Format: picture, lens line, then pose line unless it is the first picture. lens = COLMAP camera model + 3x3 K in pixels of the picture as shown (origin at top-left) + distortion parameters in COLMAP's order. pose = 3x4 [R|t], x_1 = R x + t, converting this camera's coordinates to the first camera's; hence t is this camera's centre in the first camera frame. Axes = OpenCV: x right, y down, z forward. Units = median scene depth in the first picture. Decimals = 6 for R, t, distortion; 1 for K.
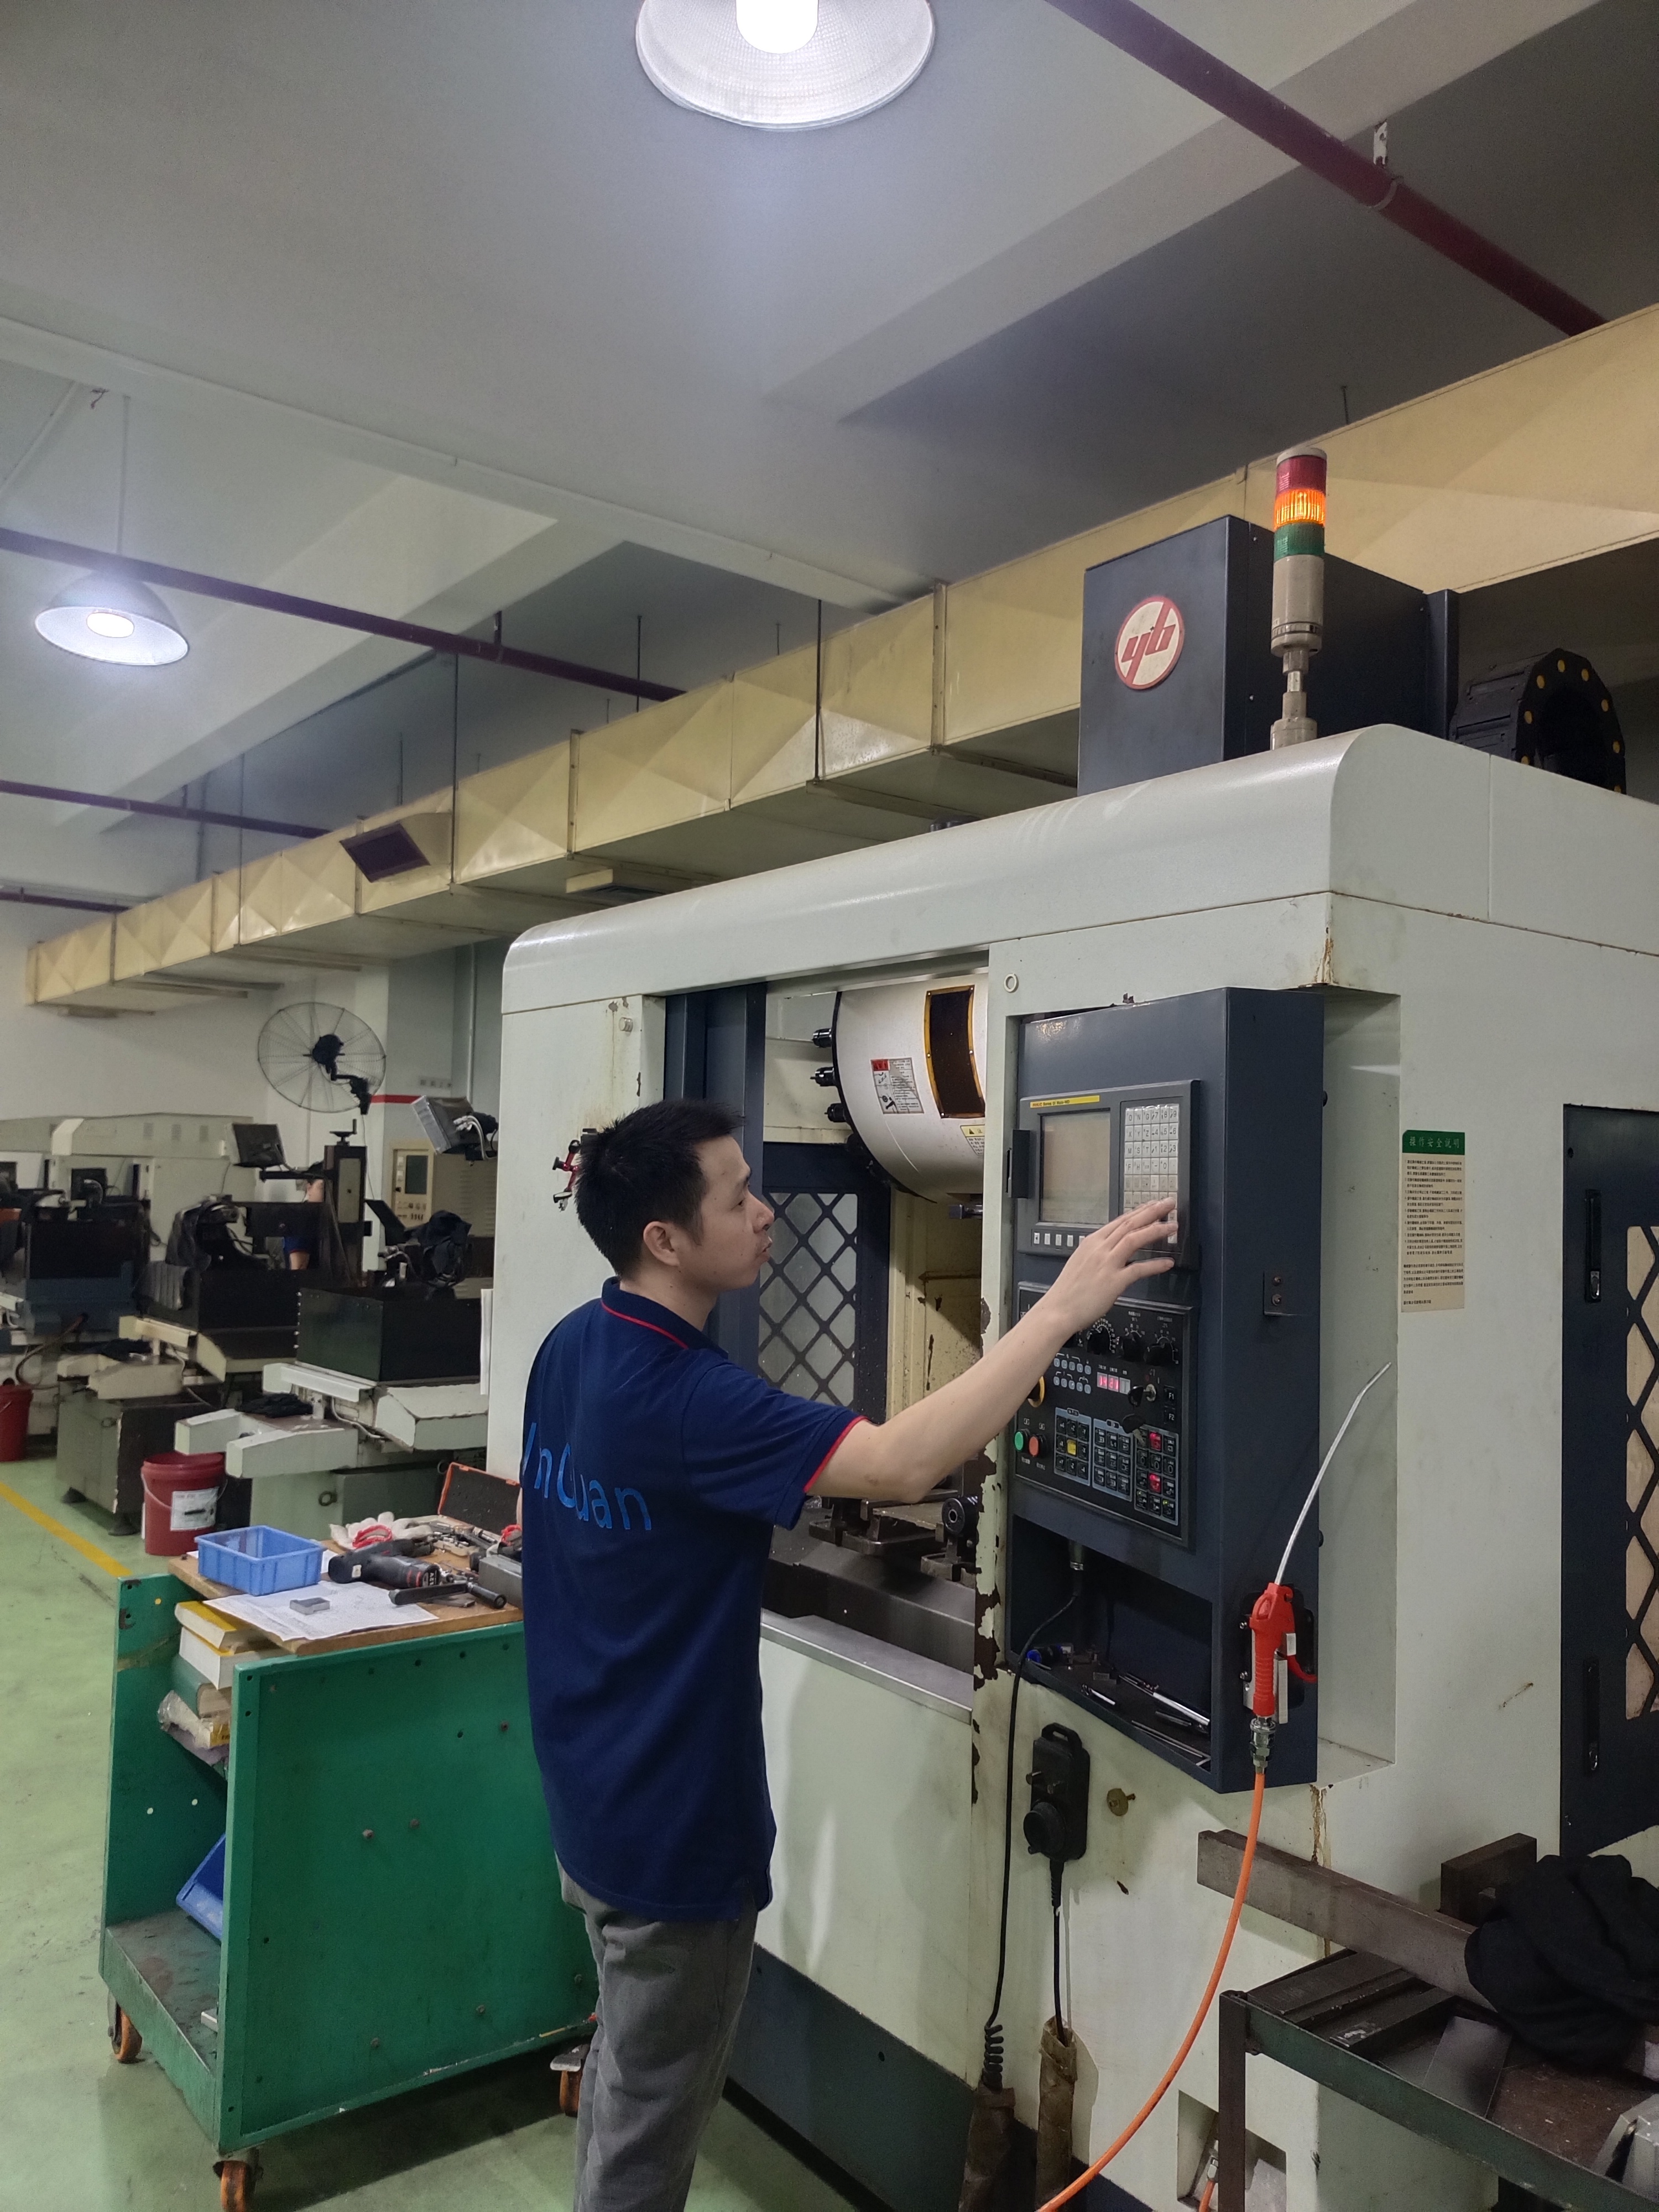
lens RADIAL K [[1641.7, 0, 837.9], [0, 1641.7, 1015.0], [0, 0, 1]] dist [0.044589, 0.000049]
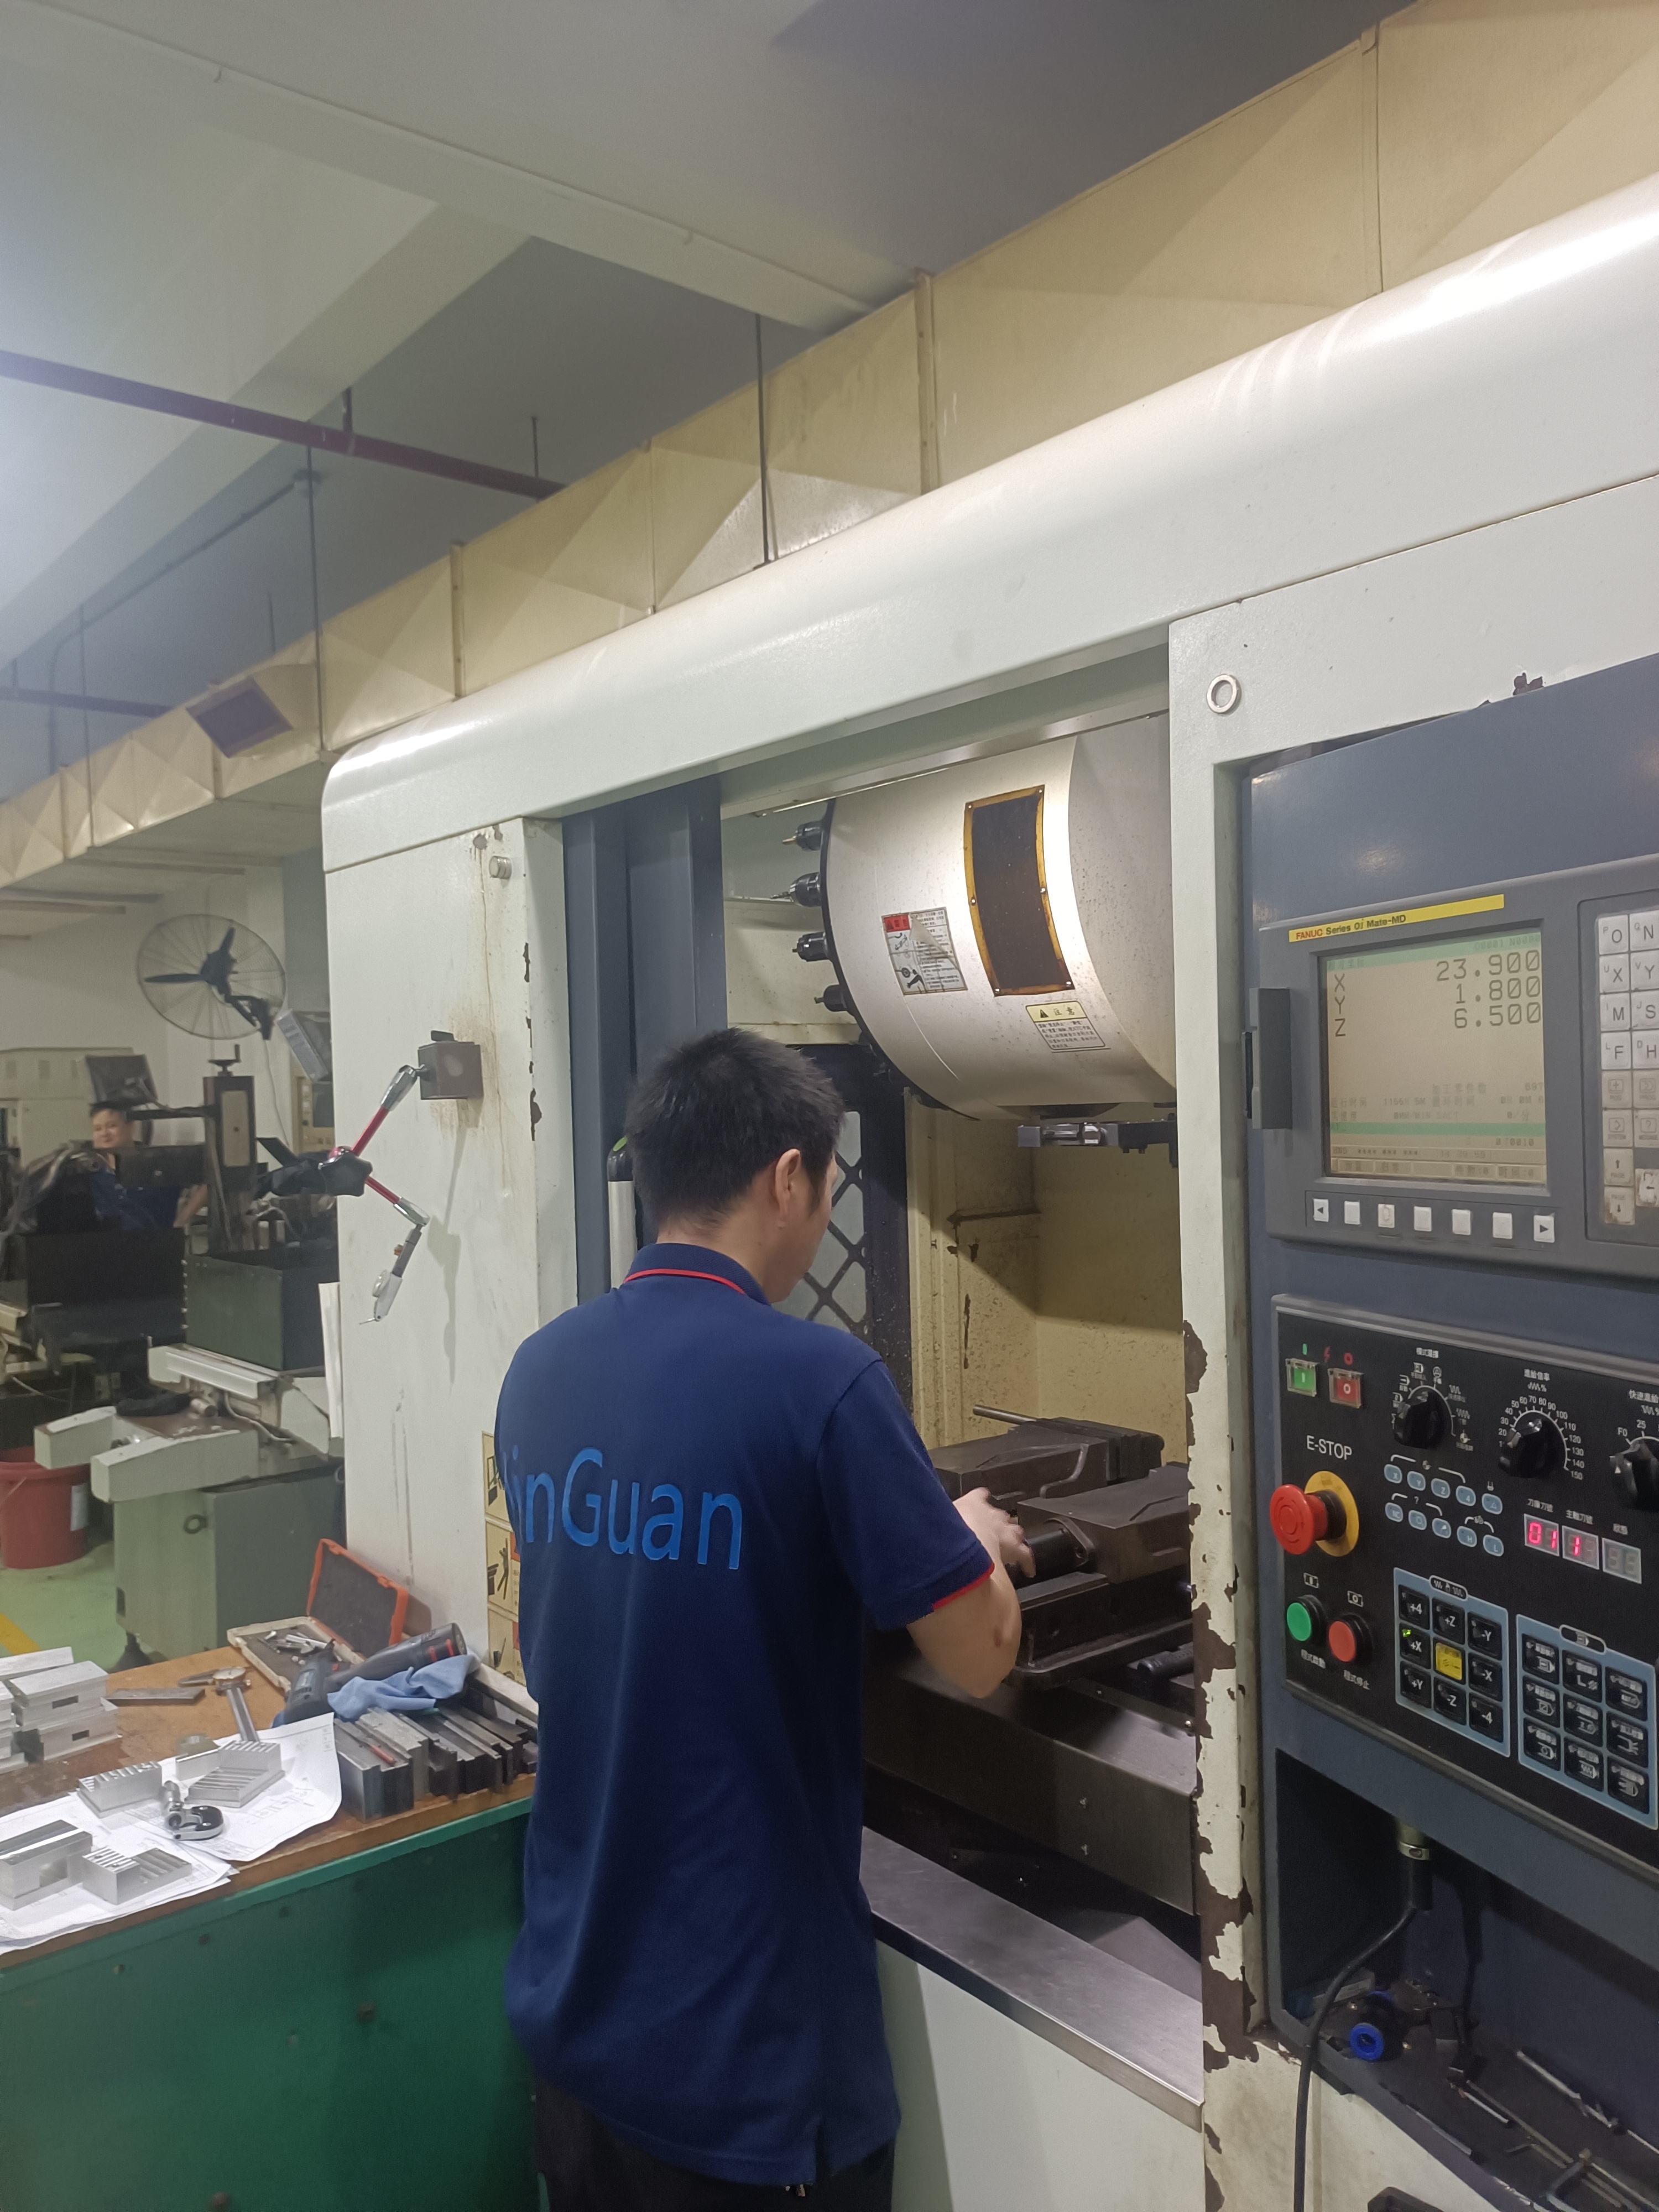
lens RADIAL K [[1637.0, 0, 829.5], [0, 1637.0, 1106.0], [0, 0, 1]] dist [0.024286, -0.001701]
pose [[0.998507, -0.050127, 0.021687, -0.017158], [0.047329, 0.992296, 0.114491, 0.023494], [-0.027259, -0.113294, 0.993188, 0.285431]]
